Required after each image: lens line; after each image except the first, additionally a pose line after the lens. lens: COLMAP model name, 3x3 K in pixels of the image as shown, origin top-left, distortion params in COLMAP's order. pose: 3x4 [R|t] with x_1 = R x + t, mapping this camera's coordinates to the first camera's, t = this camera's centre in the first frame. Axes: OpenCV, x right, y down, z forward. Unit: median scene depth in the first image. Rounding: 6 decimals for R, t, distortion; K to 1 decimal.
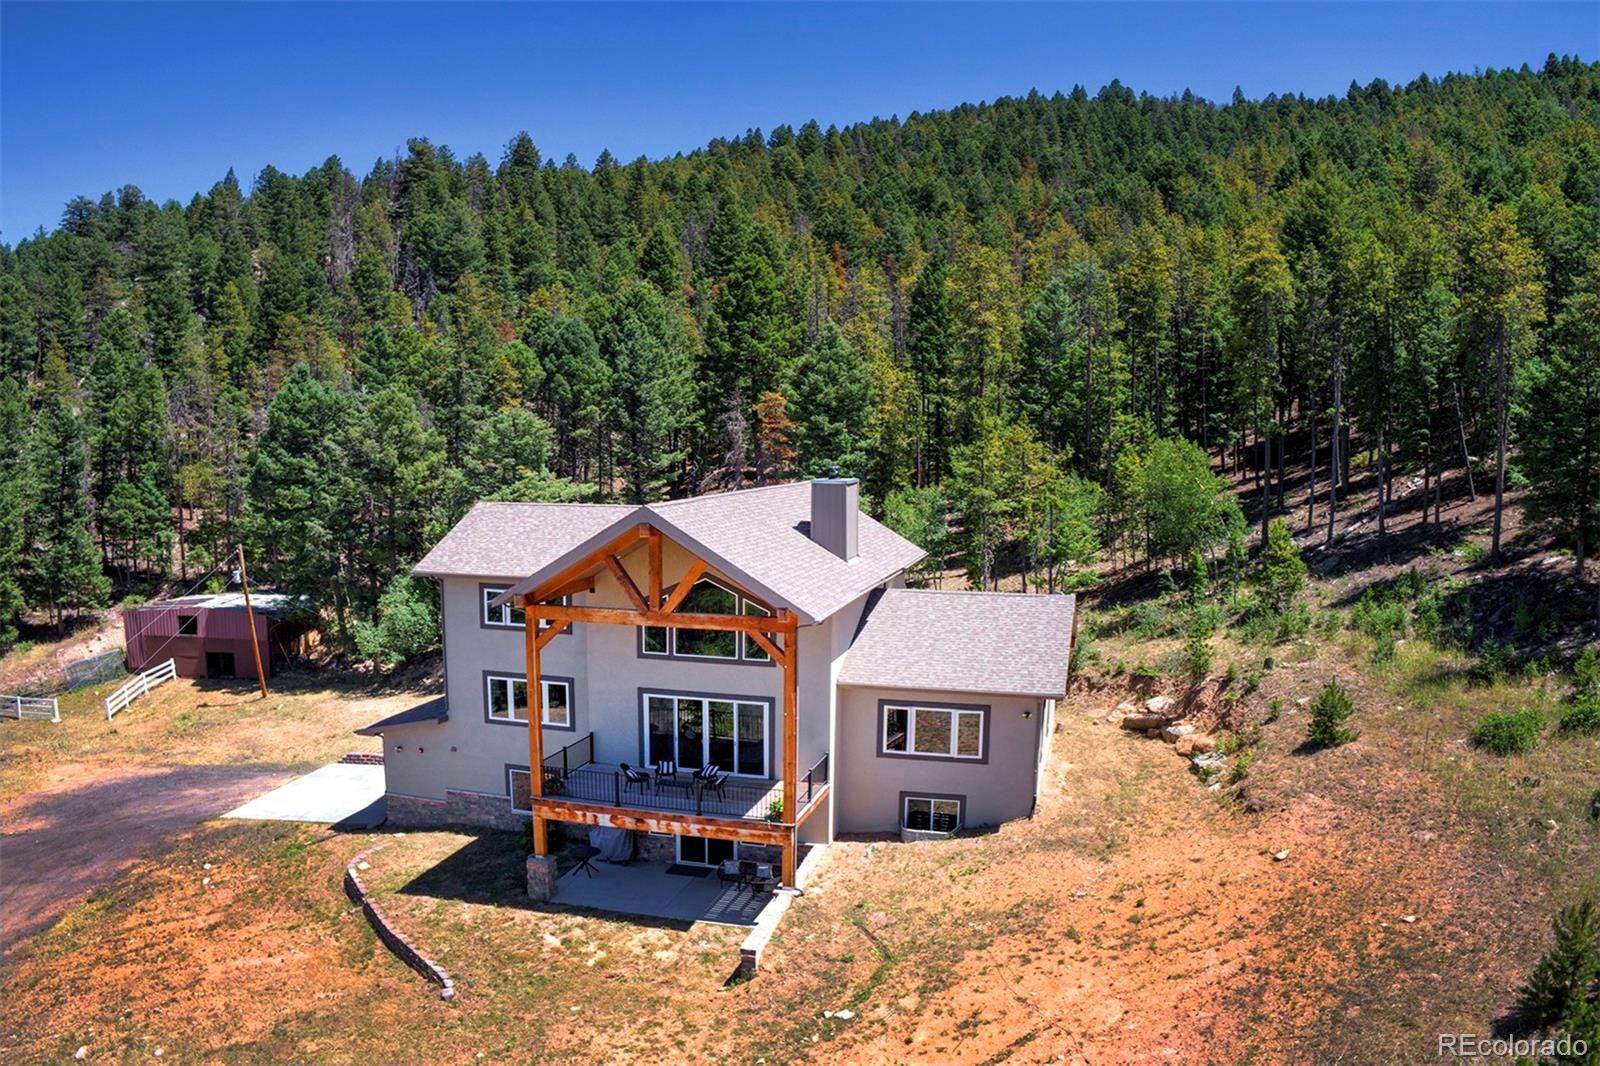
lens RADIAL K [[1215.8, 0, 800.0], [0, 1215.8, 533.0], [0, 0, 1]] dist [-0.261785, 0.075205]
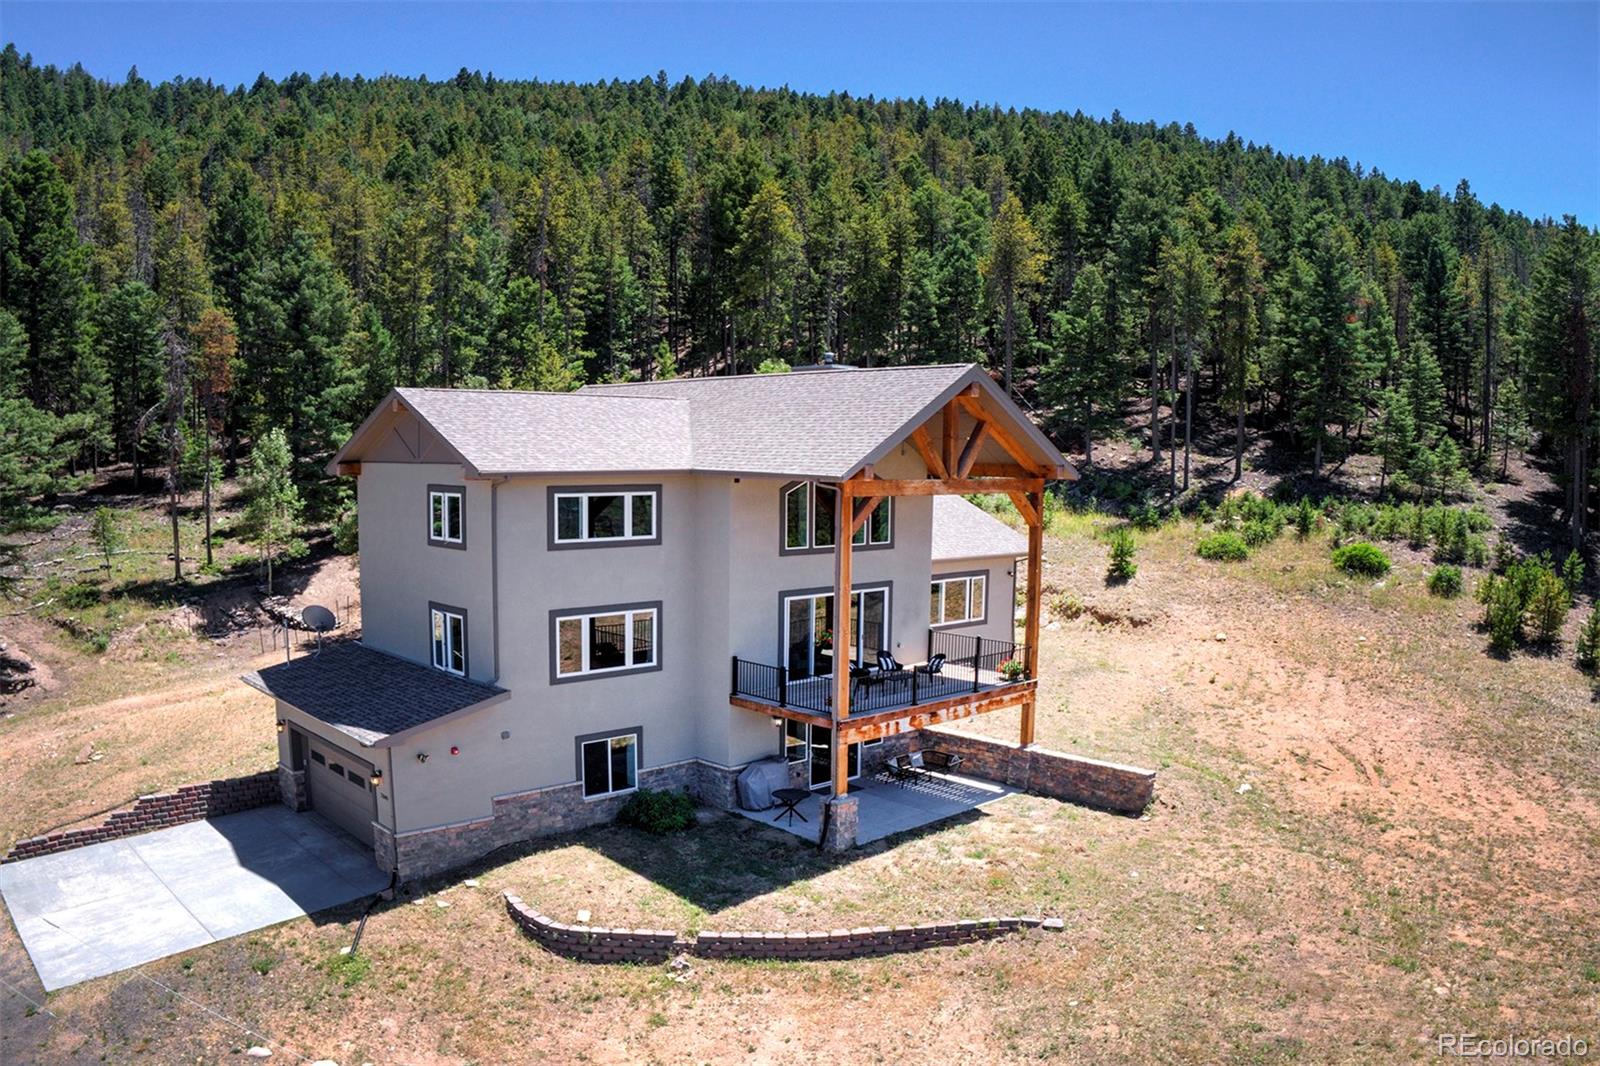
lens RADIAL K [[1215.8, 0, 800.0], [0, 1215.8, 533.0], [0, 0, 1]] dist [-0.261785, 0.075205]
pose [[0.527480, -0.058847, 0.847527, -0.774346], [0.063657, 0.997531, 0.029643, 0.056580], [-0.847179, 0.038315, 0.529924, 0.482151]]
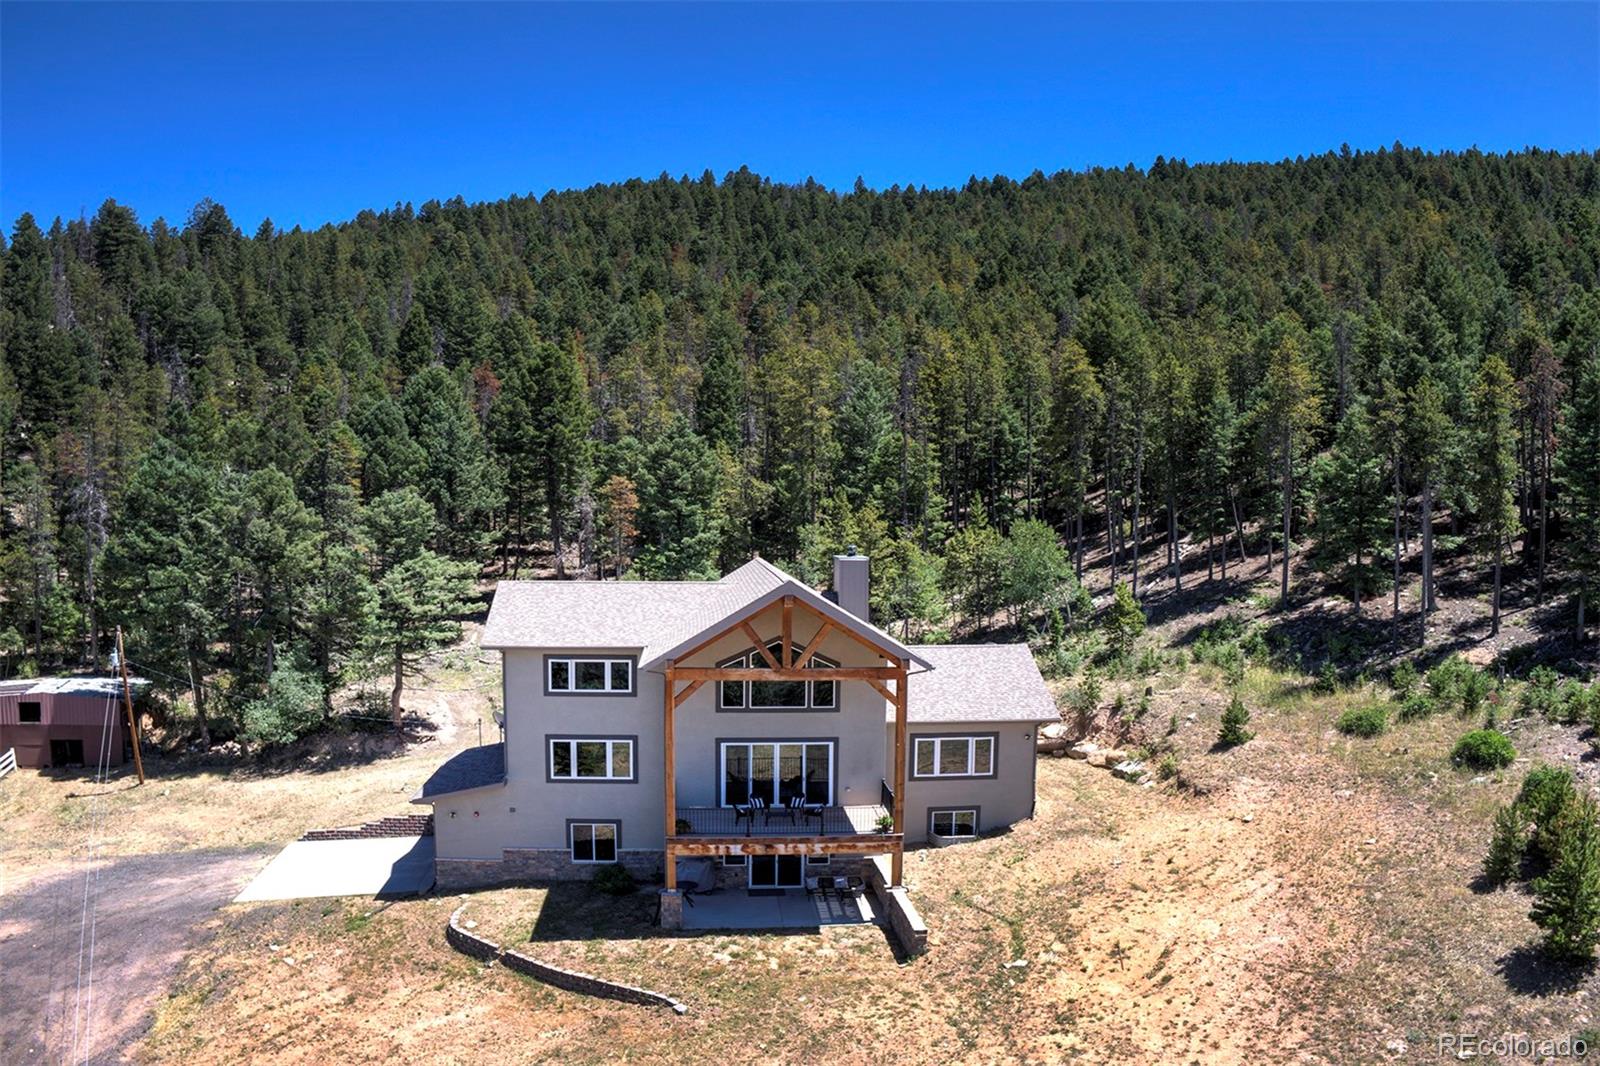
lens RADIAL K [[1215.8, 0, 800.0], [0, 1215.8, 533.0], [0, 0, 1]] dist [-0.261785, 0.075205]
pose [[0.938958, -0.006850, 0.343964, -0.412672], [0.027353, 0.998123, -0.054790, -0.002107], [-0.342943, 0.060854, 0.937383, -0.109936]]
